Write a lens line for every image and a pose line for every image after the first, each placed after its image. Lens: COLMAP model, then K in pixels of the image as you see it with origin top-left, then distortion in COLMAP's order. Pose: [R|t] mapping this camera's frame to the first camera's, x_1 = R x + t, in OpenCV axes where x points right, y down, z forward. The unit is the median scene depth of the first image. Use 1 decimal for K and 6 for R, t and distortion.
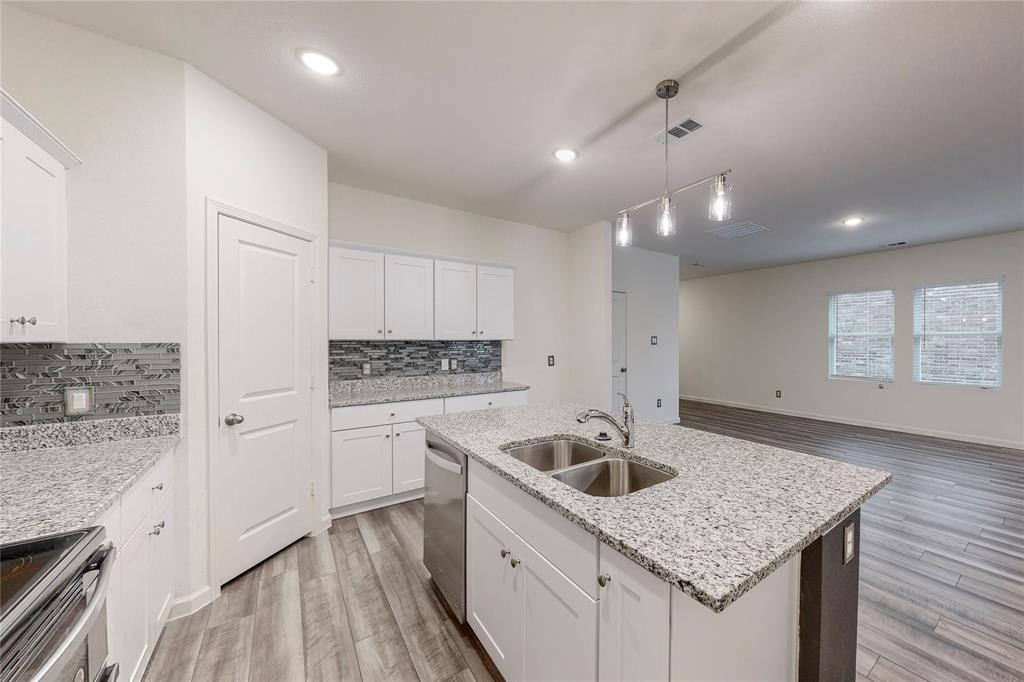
lens RADIAL K [[395.7, 0, 516.9], [0, 395.7, 342.4], [0, 0, 1]] dist [-0.000396, -0.000108]
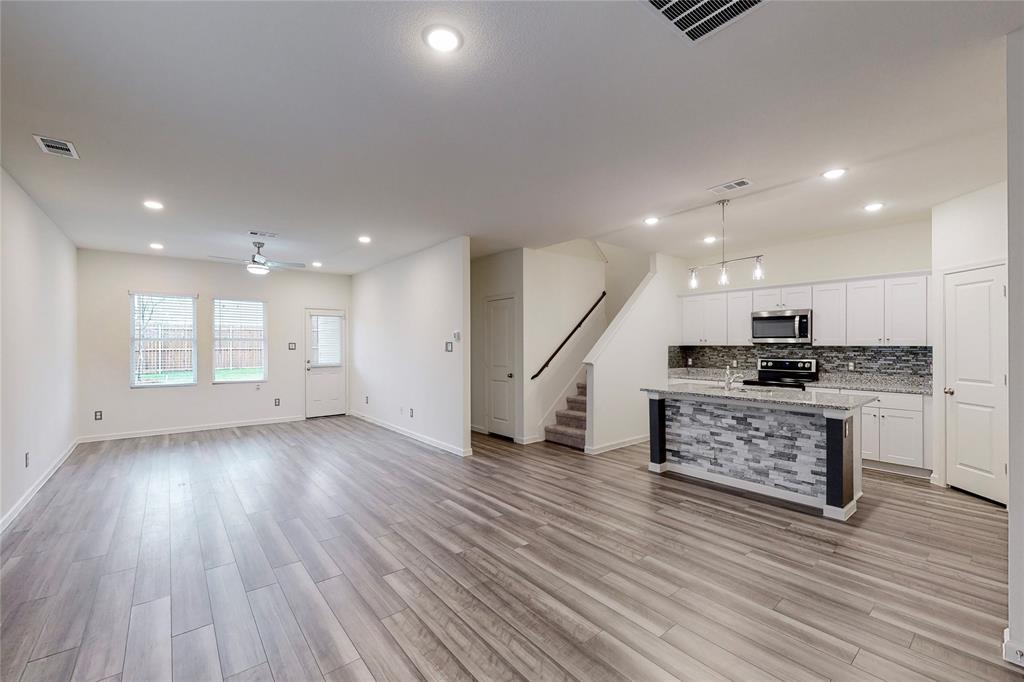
lens RADIAL K [[417.2, 0, 596.0], [0, 417.2, 341.2], [0, 0, 1]] dist [-0.011065, 0.000032]
pose [[-0.949938, 0.000374, -0.312440, 0.783092], [0.001797, 0.999989, -0.004267, -0.011332], [0.312435, -0.004614, -0.949928, 1.344245]]
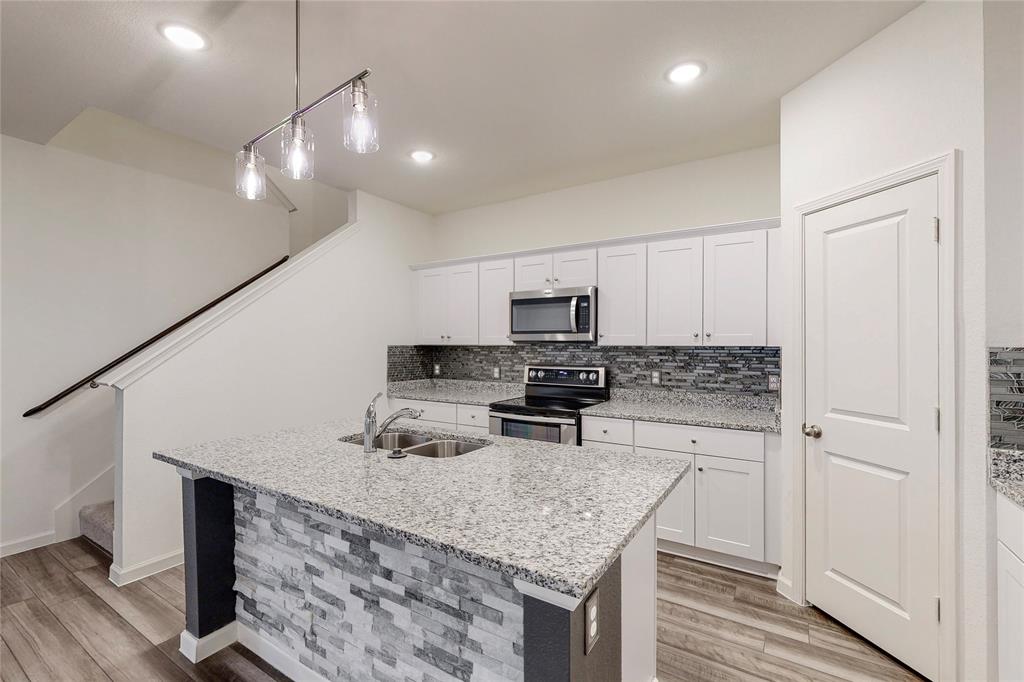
lens RADIAL K [[421.8, 0, 517.8], [0, 421.8, 342.9], [0, 0, 1]] dist [-0.001752, -0.000224]
pose [[-0.871477, 0.000262, -0.490437, 0.216032], [-0.000377, 0.999999, 0.001205, -0.007169], [0.490437, 0.001235, -0.871476, 0.915488]]
